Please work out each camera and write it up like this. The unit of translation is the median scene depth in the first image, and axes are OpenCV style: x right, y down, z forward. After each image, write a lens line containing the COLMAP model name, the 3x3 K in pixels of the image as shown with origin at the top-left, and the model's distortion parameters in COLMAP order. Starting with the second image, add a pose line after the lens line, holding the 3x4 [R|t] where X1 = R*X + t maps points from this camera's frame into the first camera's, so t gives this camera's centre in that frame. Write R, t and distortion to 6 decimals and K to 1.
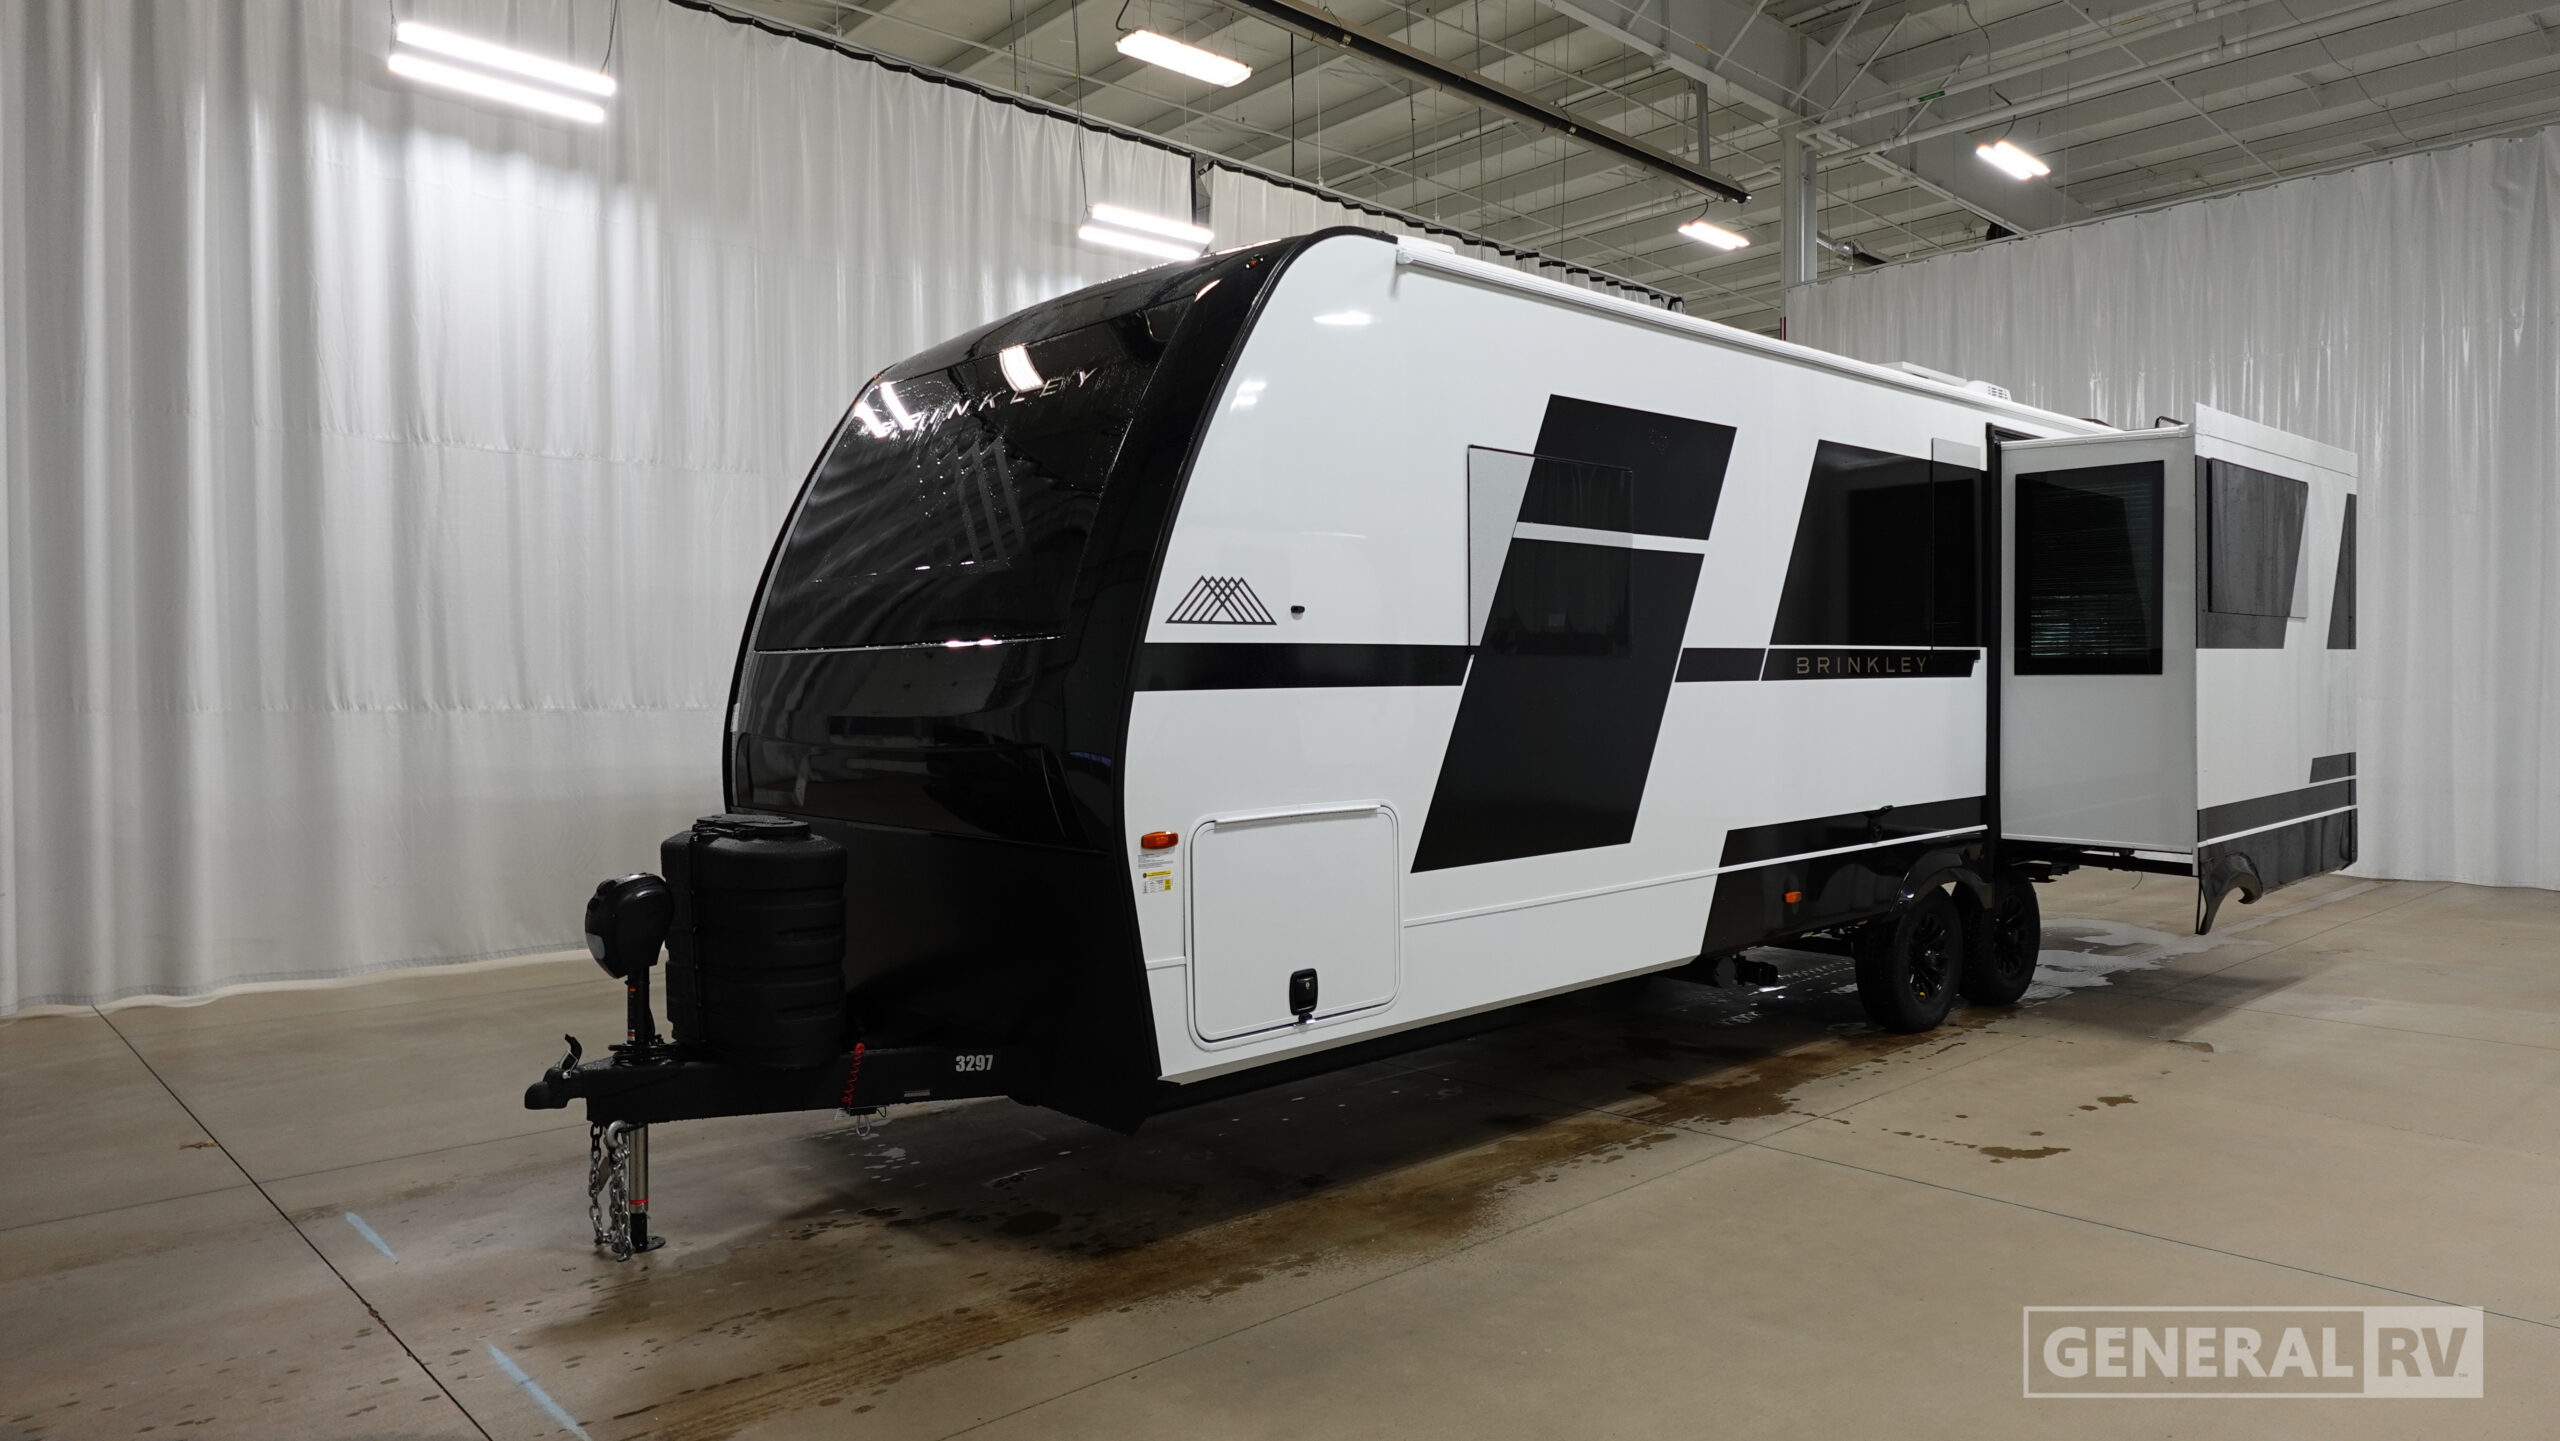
lens RADIAL K [[1564.6, 0, 1267.0], [0, 1564.6, 662.0], [0, 0, 1]] dist [-0.002930, 0.005133]
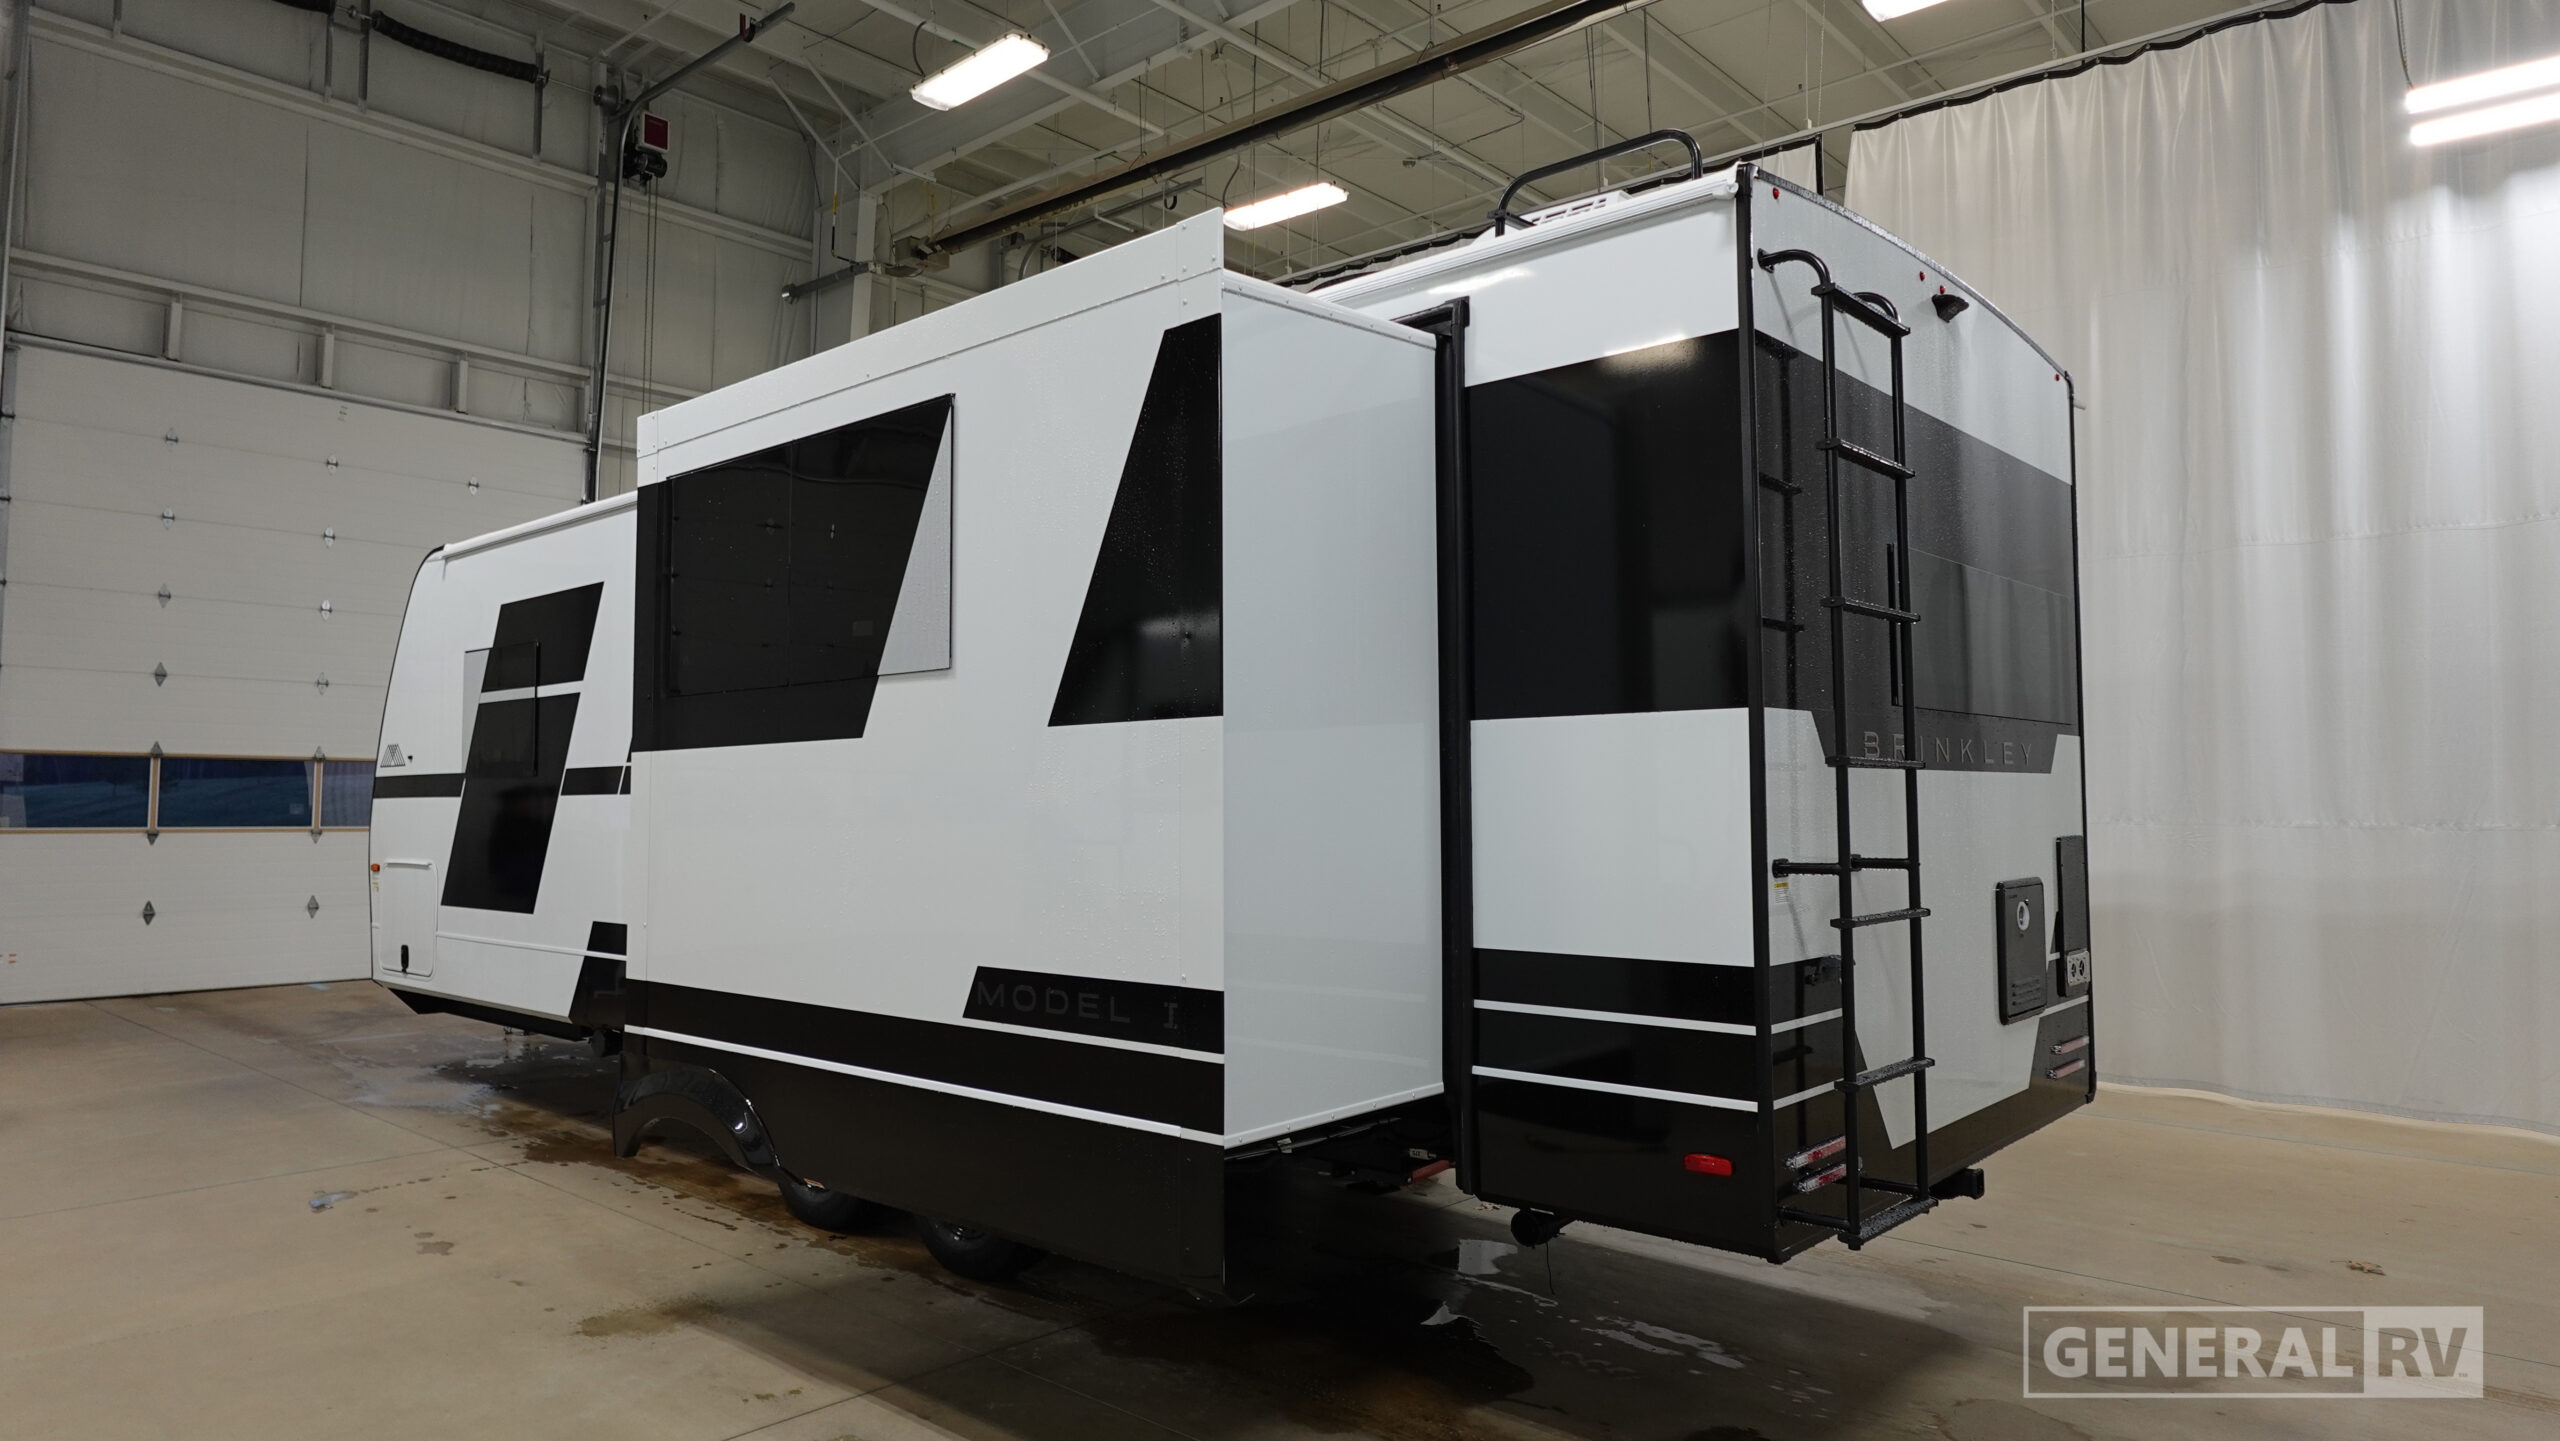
lens RADIAL K [[1564.6, 0, 1289.4], [0, 1564.6, 709.7], [0, 0, 1]] dist [-0.002930, 0.005133]
pose [[0.098157, -0.052761, -0.993771, 1.578360], [0.010814, 0.998591, -0.051949, 0.015302], [0.995112, -0.005648, 0.098589, 1.452228]]
